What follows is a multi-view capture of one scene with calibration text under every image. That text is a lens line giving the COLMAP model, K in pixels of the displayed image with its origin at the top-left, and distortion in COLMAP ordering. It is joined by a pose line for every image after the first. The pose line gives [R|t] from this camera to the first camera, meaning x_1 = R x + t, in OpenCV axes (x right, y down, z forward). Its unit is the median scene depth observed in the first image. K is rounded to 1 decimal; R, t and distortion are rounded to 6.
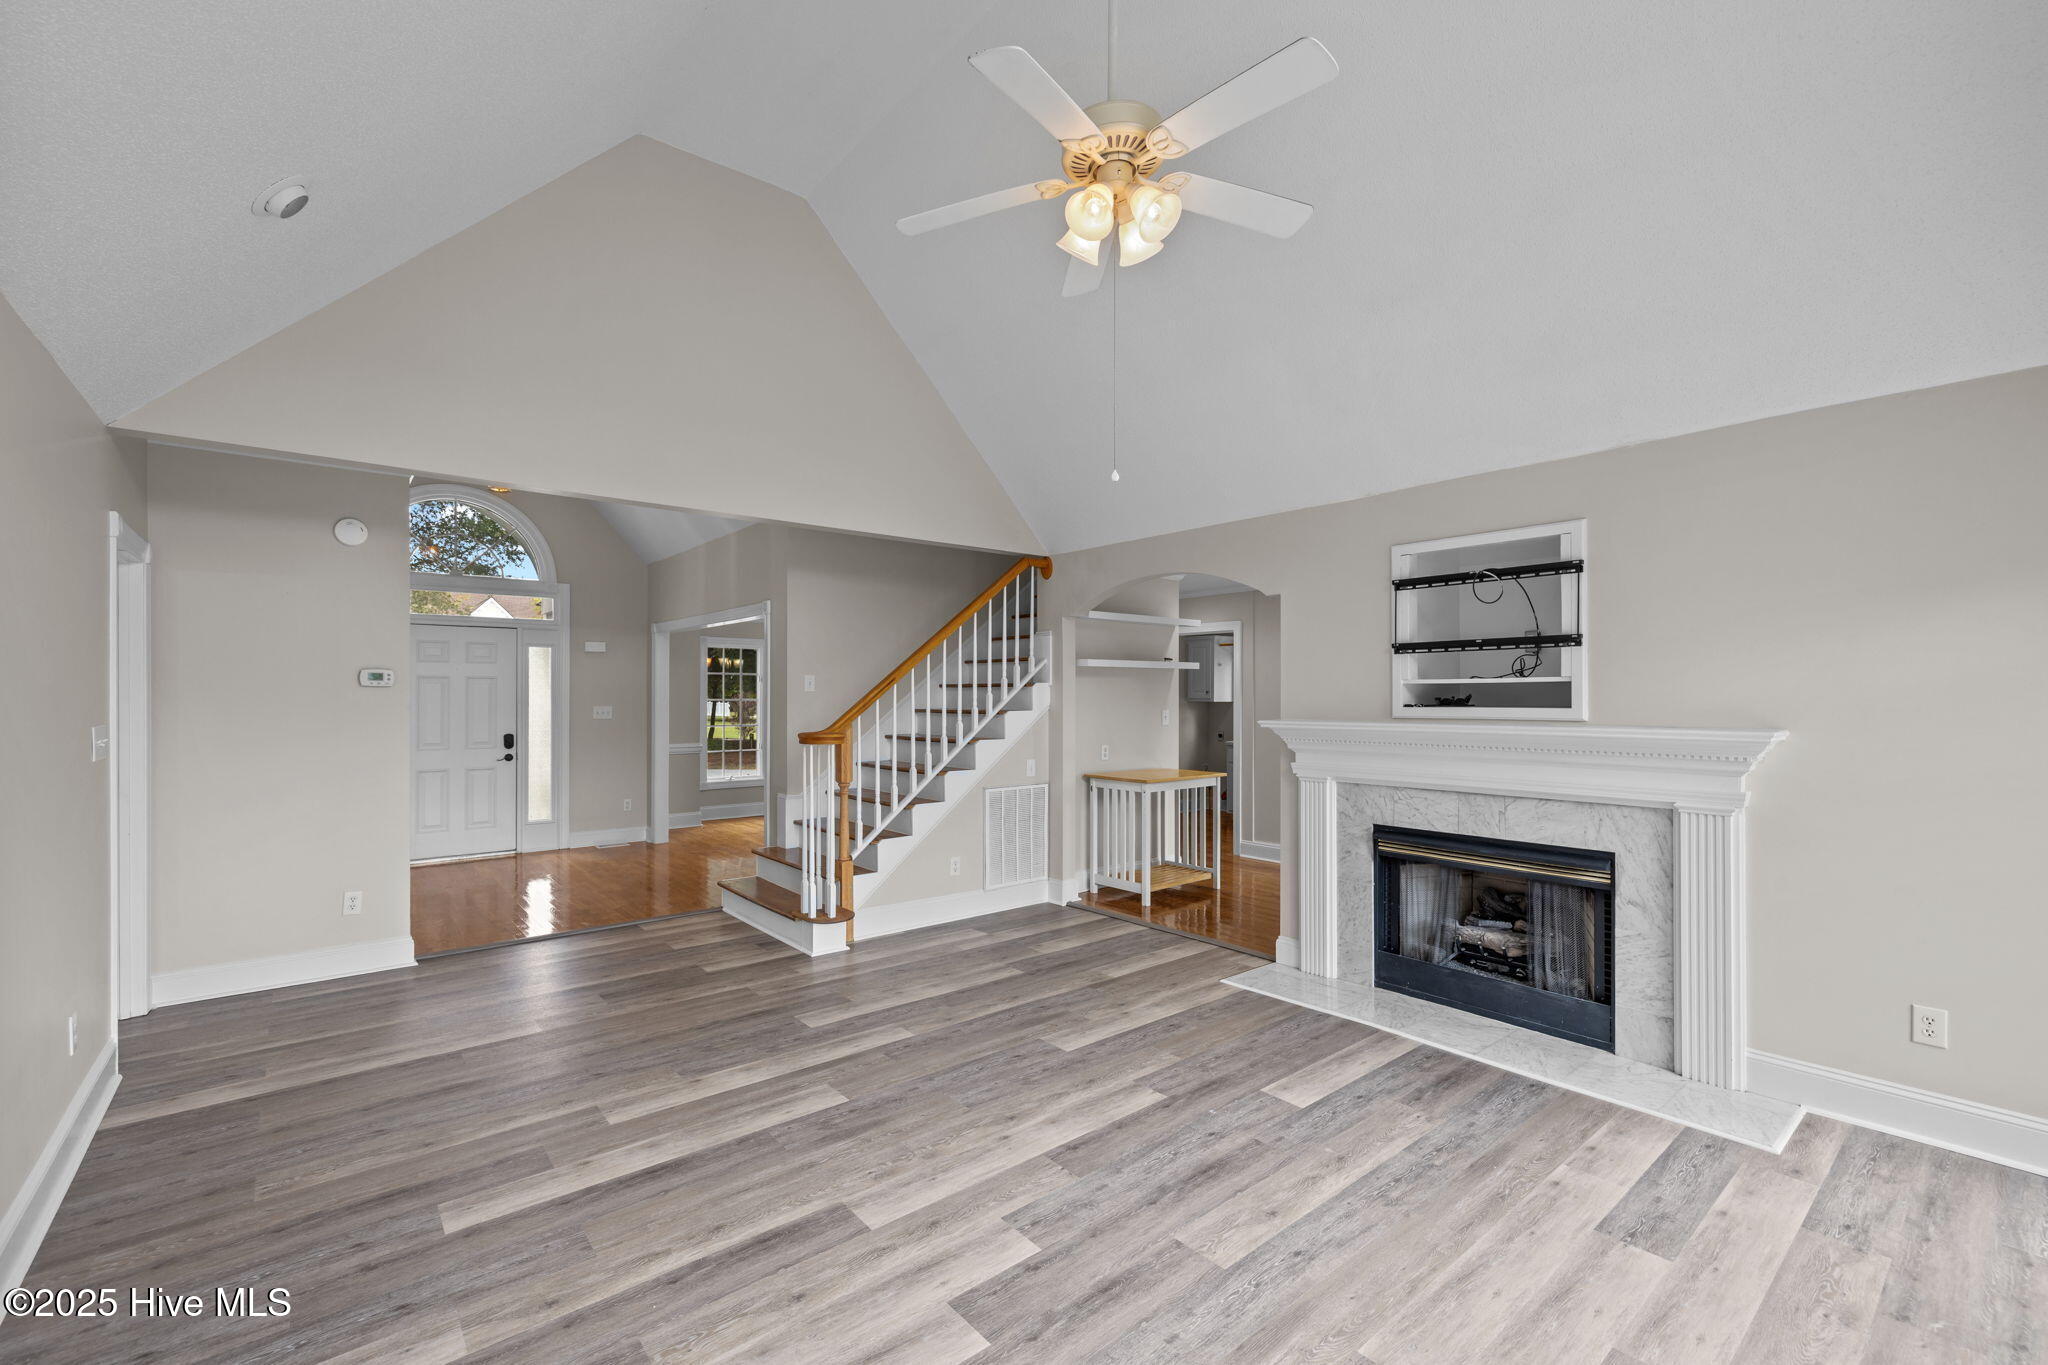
lens RADIAL K [[881.0, 0, 1030.6], [0, 881.0, 693.5], [0, 0, 1]] dist [0.003549, 0.000406]
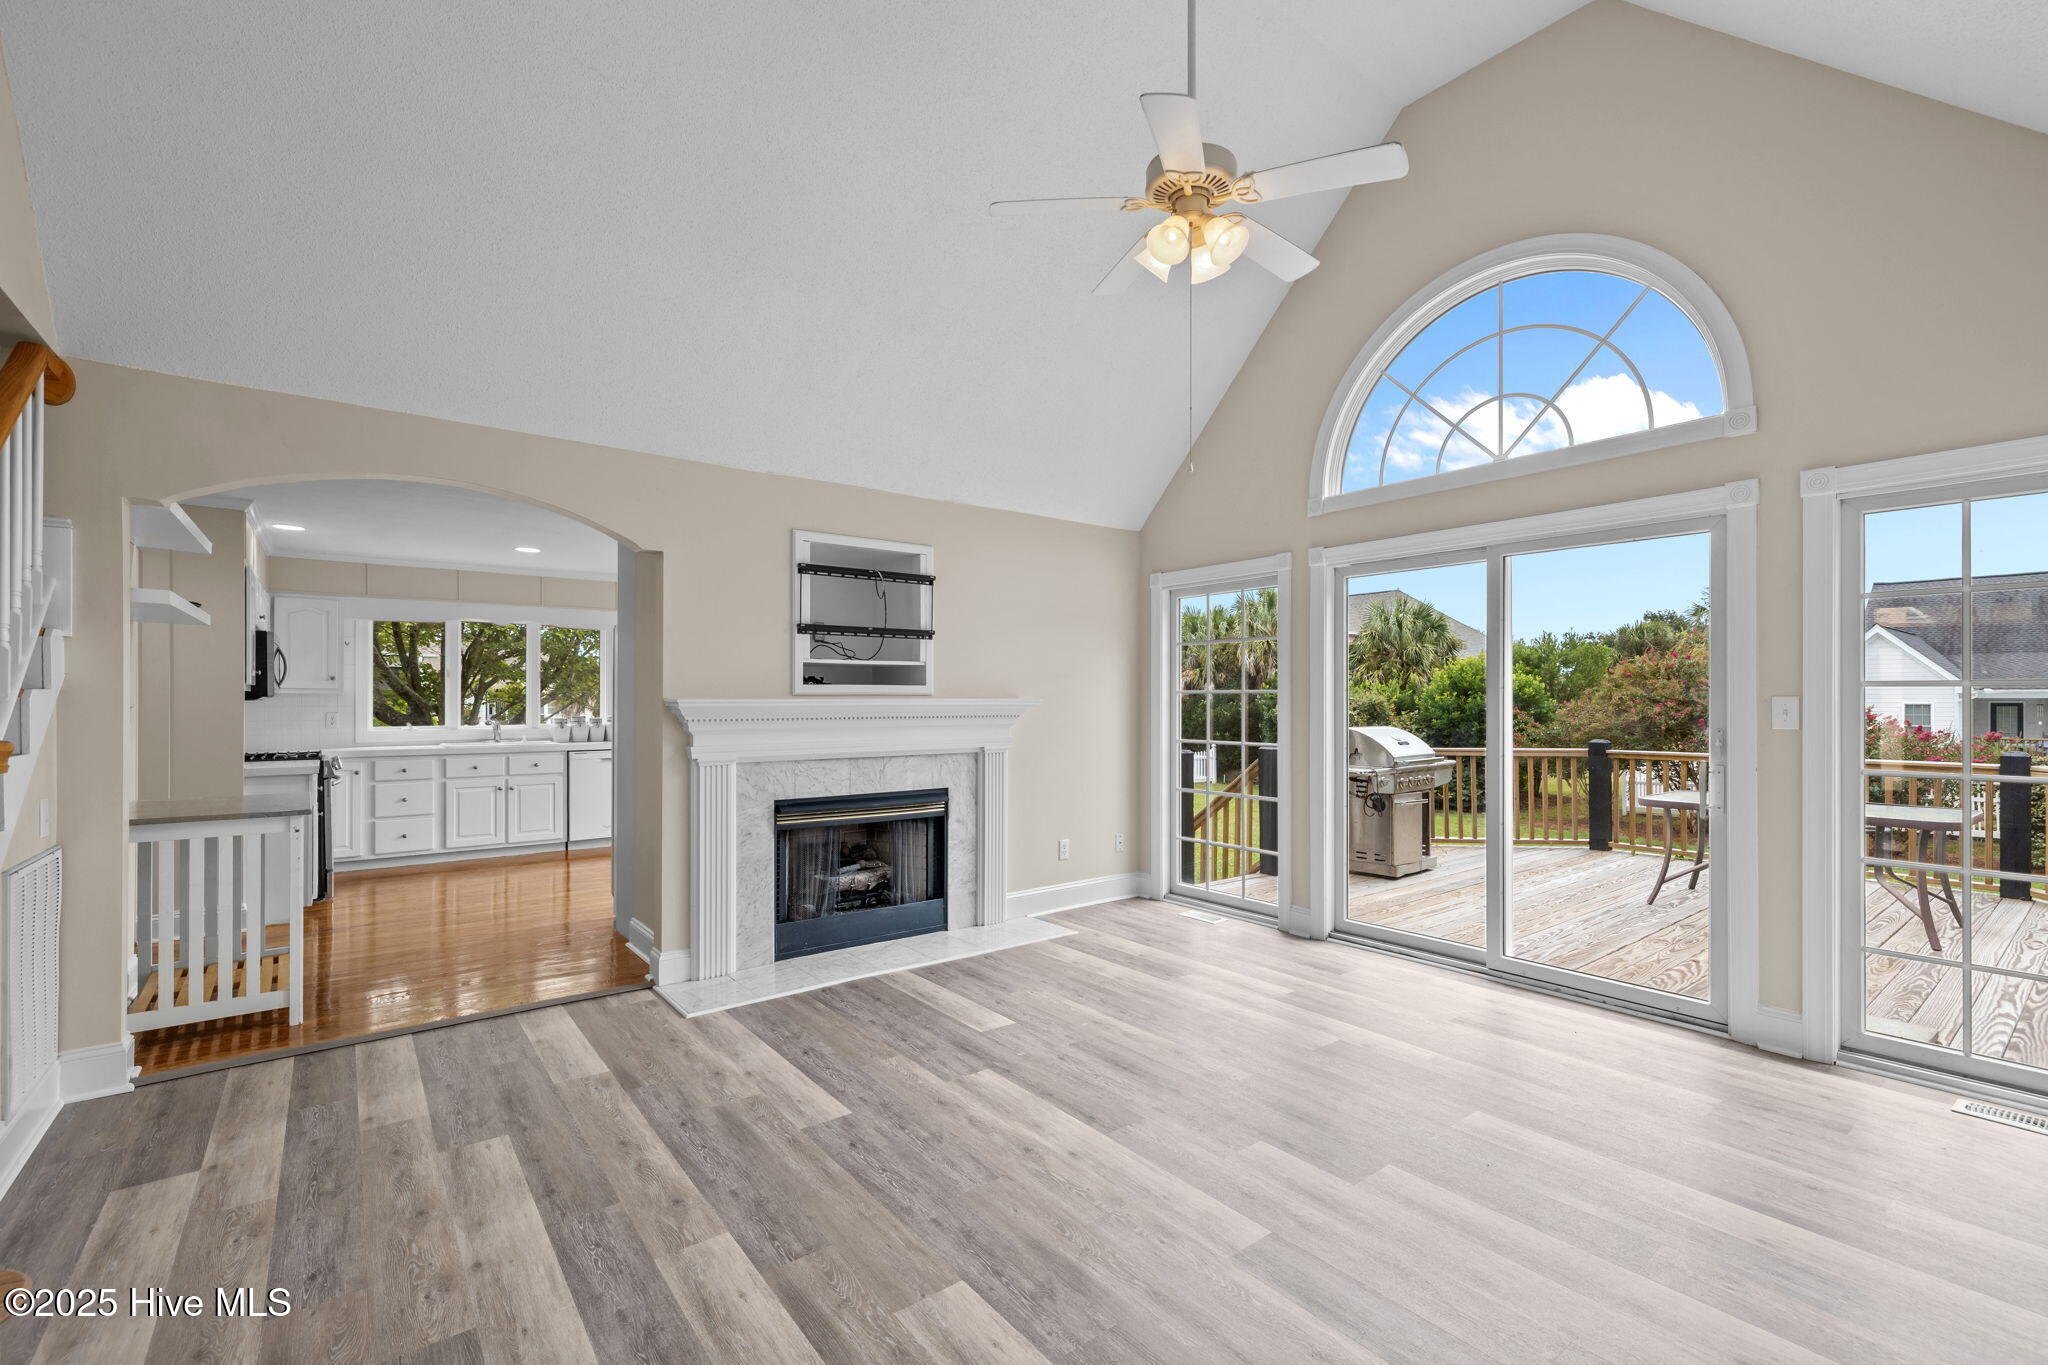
lens RADIAL K [[881.0, 0, 1030.6], [0, 881.0, 693.5], [0, 0, 1]] dist [0.003549, 0.000406]
pose [[0.031097, 0.008074, 0.999484, -0.685885], [-0.001039, 0.999967, -0.008046, 0.038150], [-0.999516, -0.000789, 0.031105, 0.761429]]
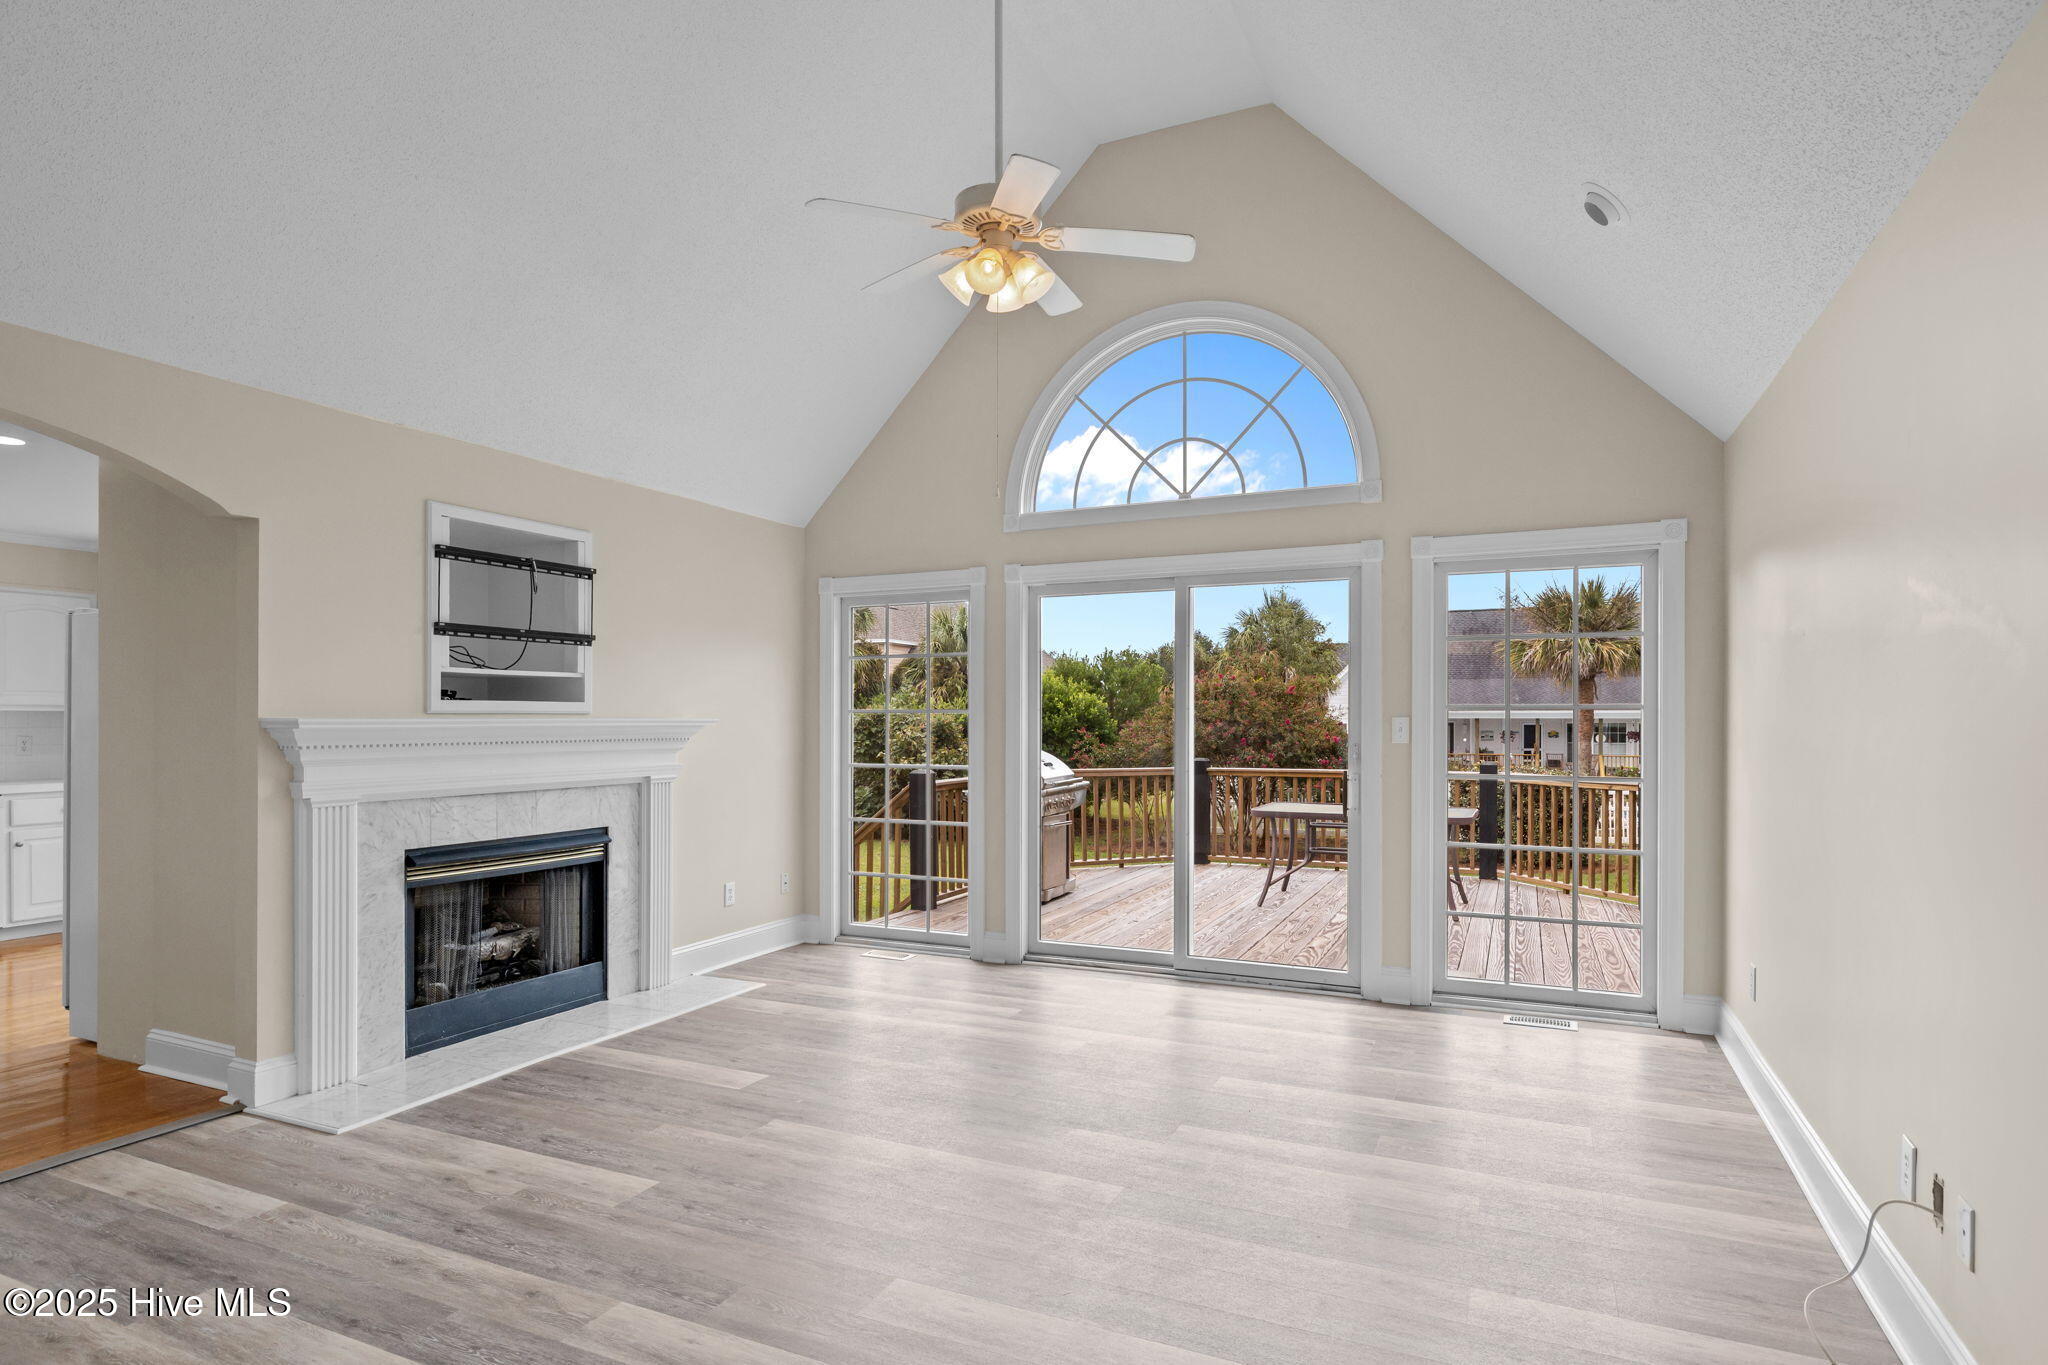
lens RADIAL K [[1086.6, 0, 1024.4], [0, 1086.6, 715.1], [0, 0, 1]] dist [-0.002159, 0.000061]
pose [[-0.426843, 0.005300, 0.904310, -0.800049], [-0.000227, 0.999982, -0.005967, 0.039135], [-0.904326, -0.002752, -0.426834, 1.030112]]
